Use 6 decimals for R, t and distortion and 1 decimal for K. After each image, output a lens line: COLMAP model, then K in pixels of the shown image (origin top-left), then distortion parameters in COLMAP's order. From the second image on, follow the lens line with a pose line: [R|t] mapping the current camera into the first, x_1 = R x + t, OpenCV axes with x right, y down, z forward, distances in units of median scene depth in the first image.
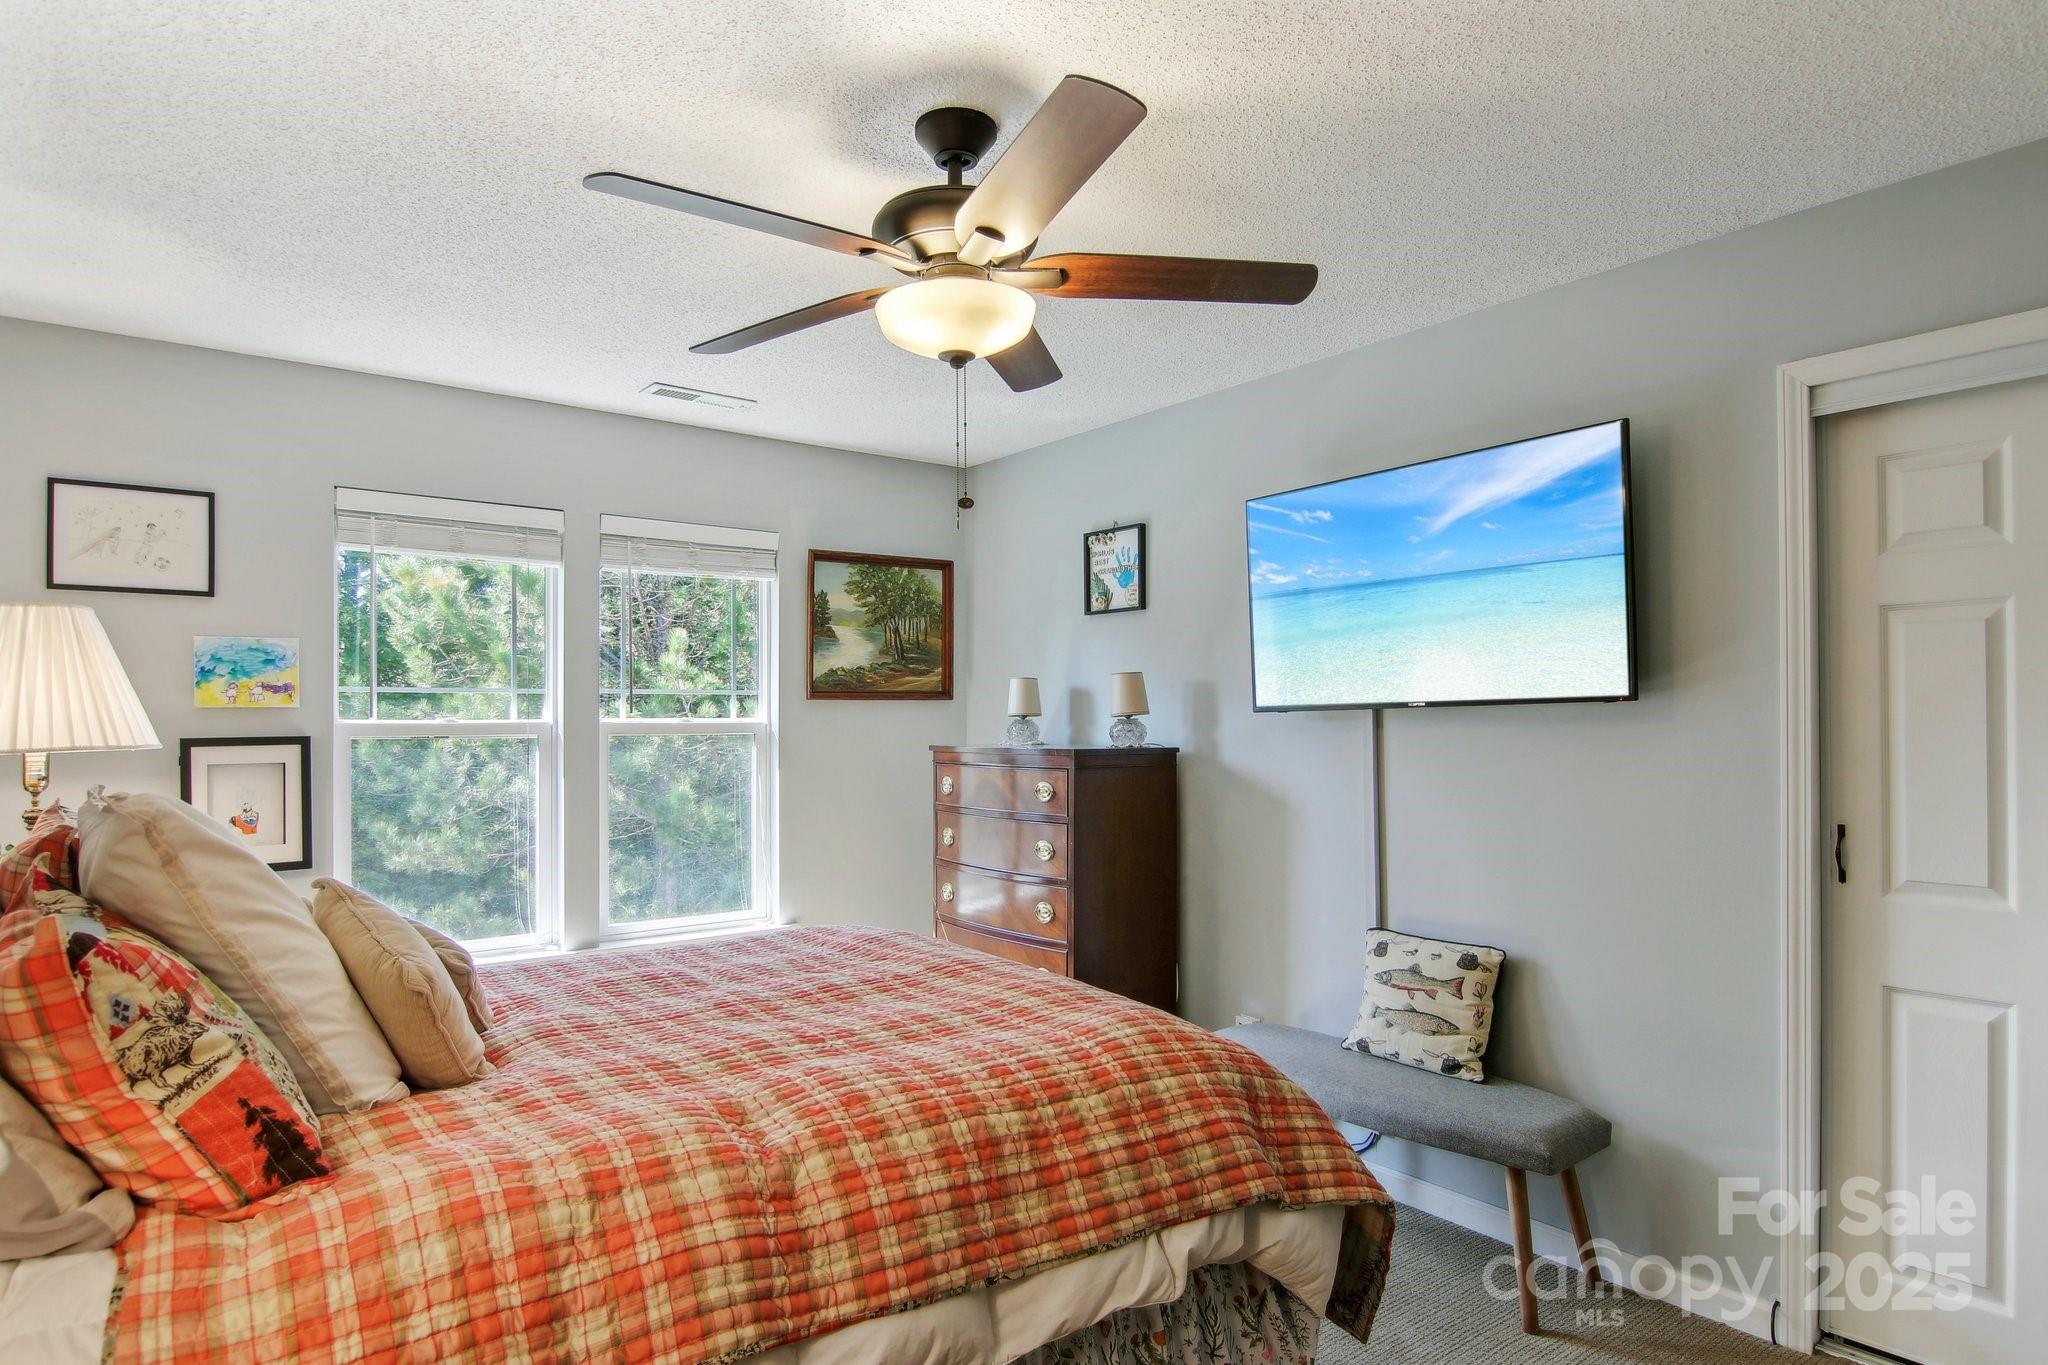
lens RADIAL K [[1166.8, 0, 1029.2], [0, 1166.8, 717.5], [0, 0, 1]] dist [0.003366, -0.021122]
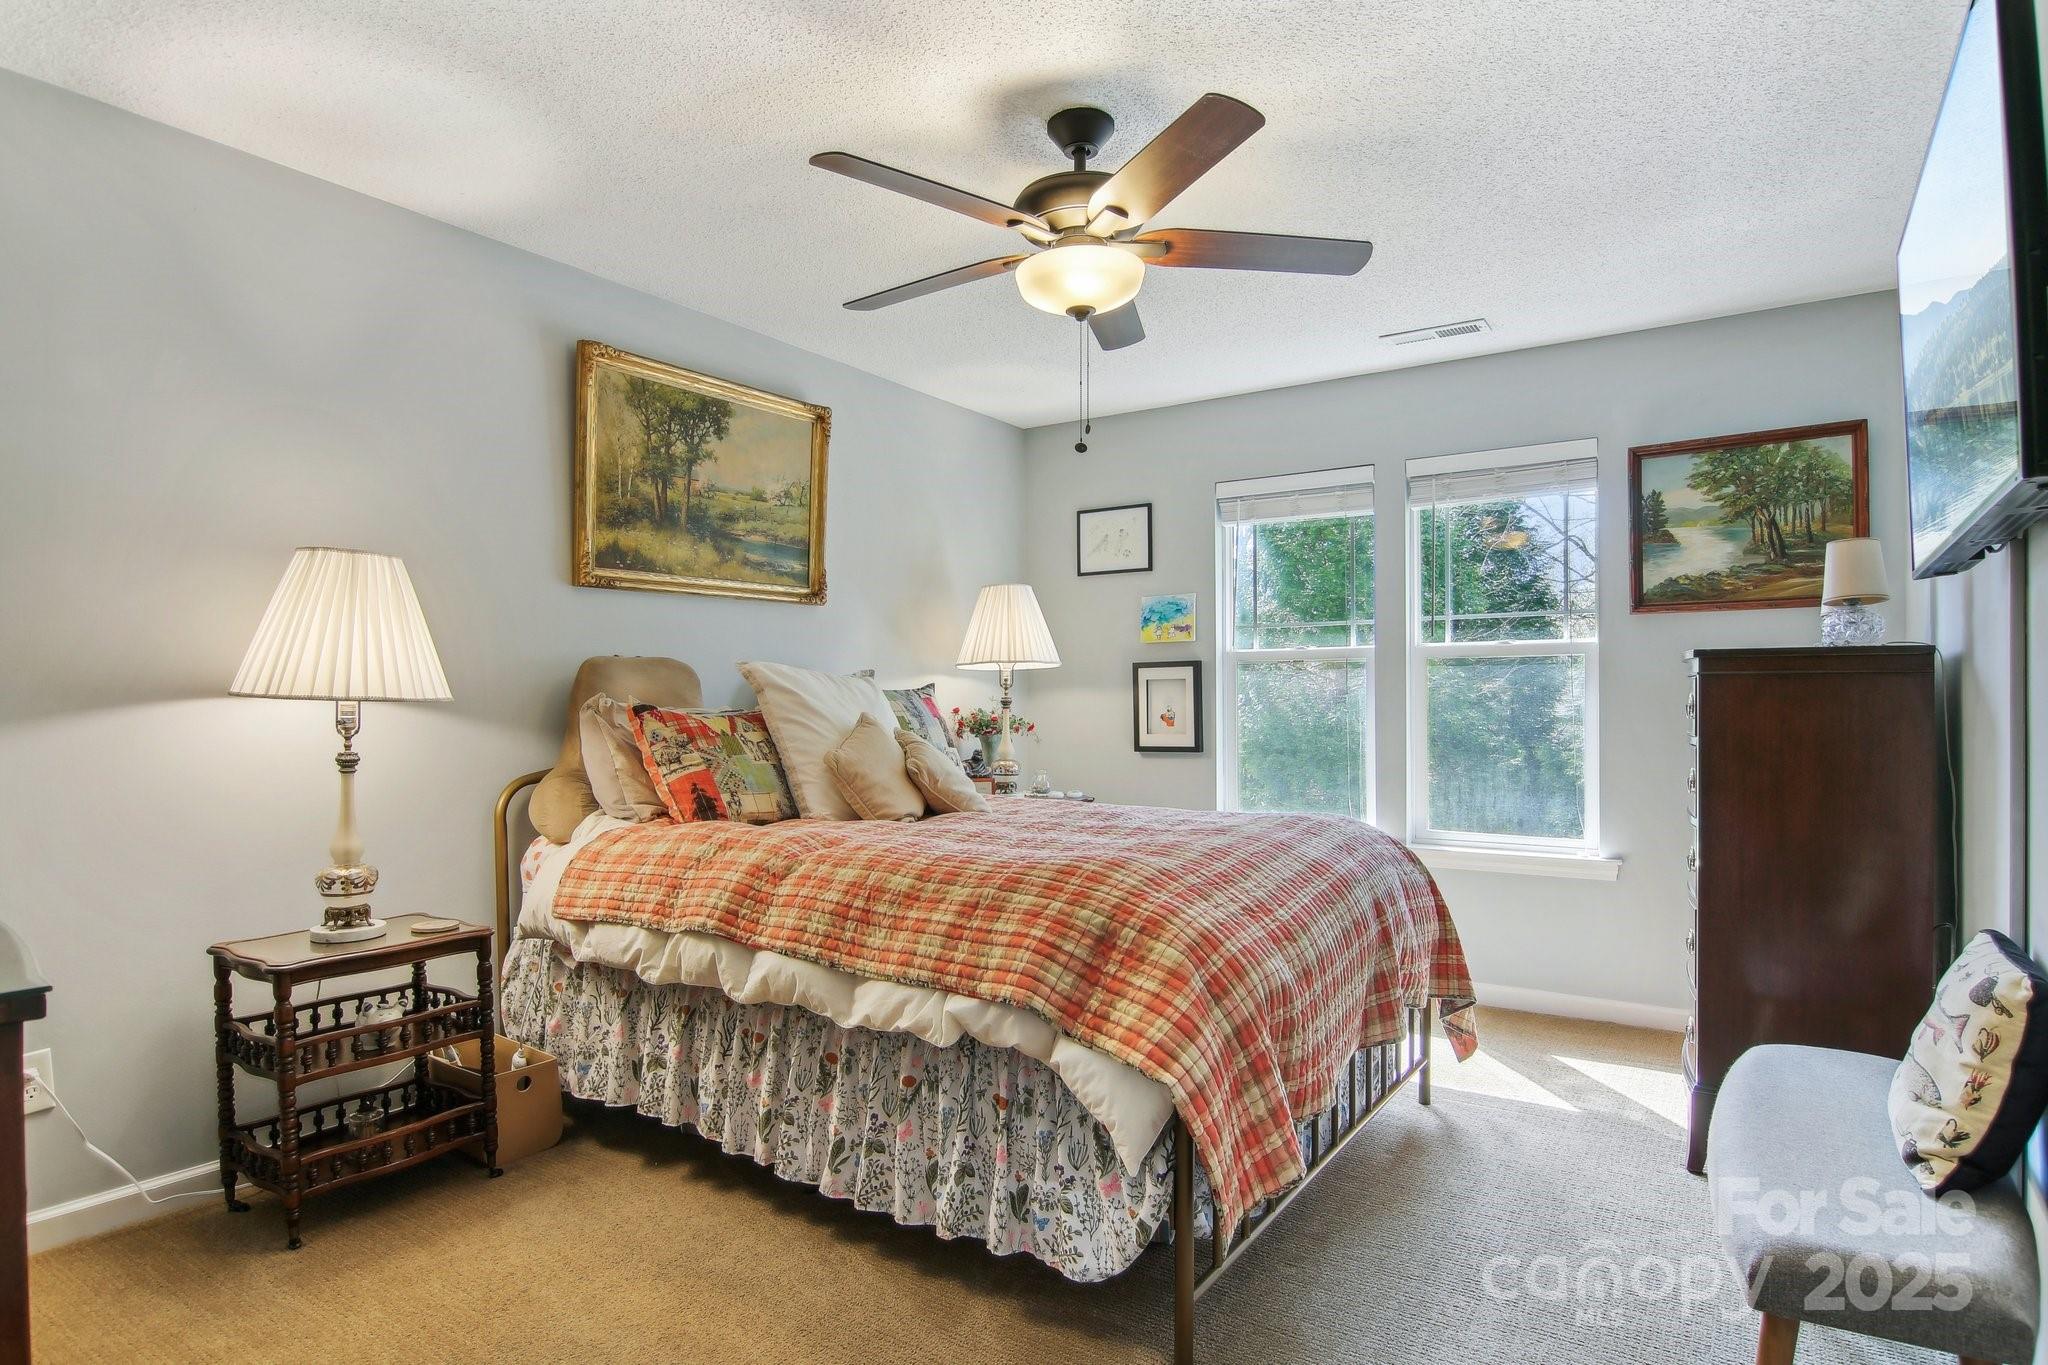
lens RADIAL K [[1166.8, 0, 1029.2], [0, 1166.8, 717.5], [0, 0, 1]] dist [0.003366, -0.021122]
pose [[0.296303, 0.013399, -0.955000, 0.723527], [0.004252, 0.999873, 0.015348, 0.065606], [0.955085, -0.008609, 0.296208, 0.383577]]
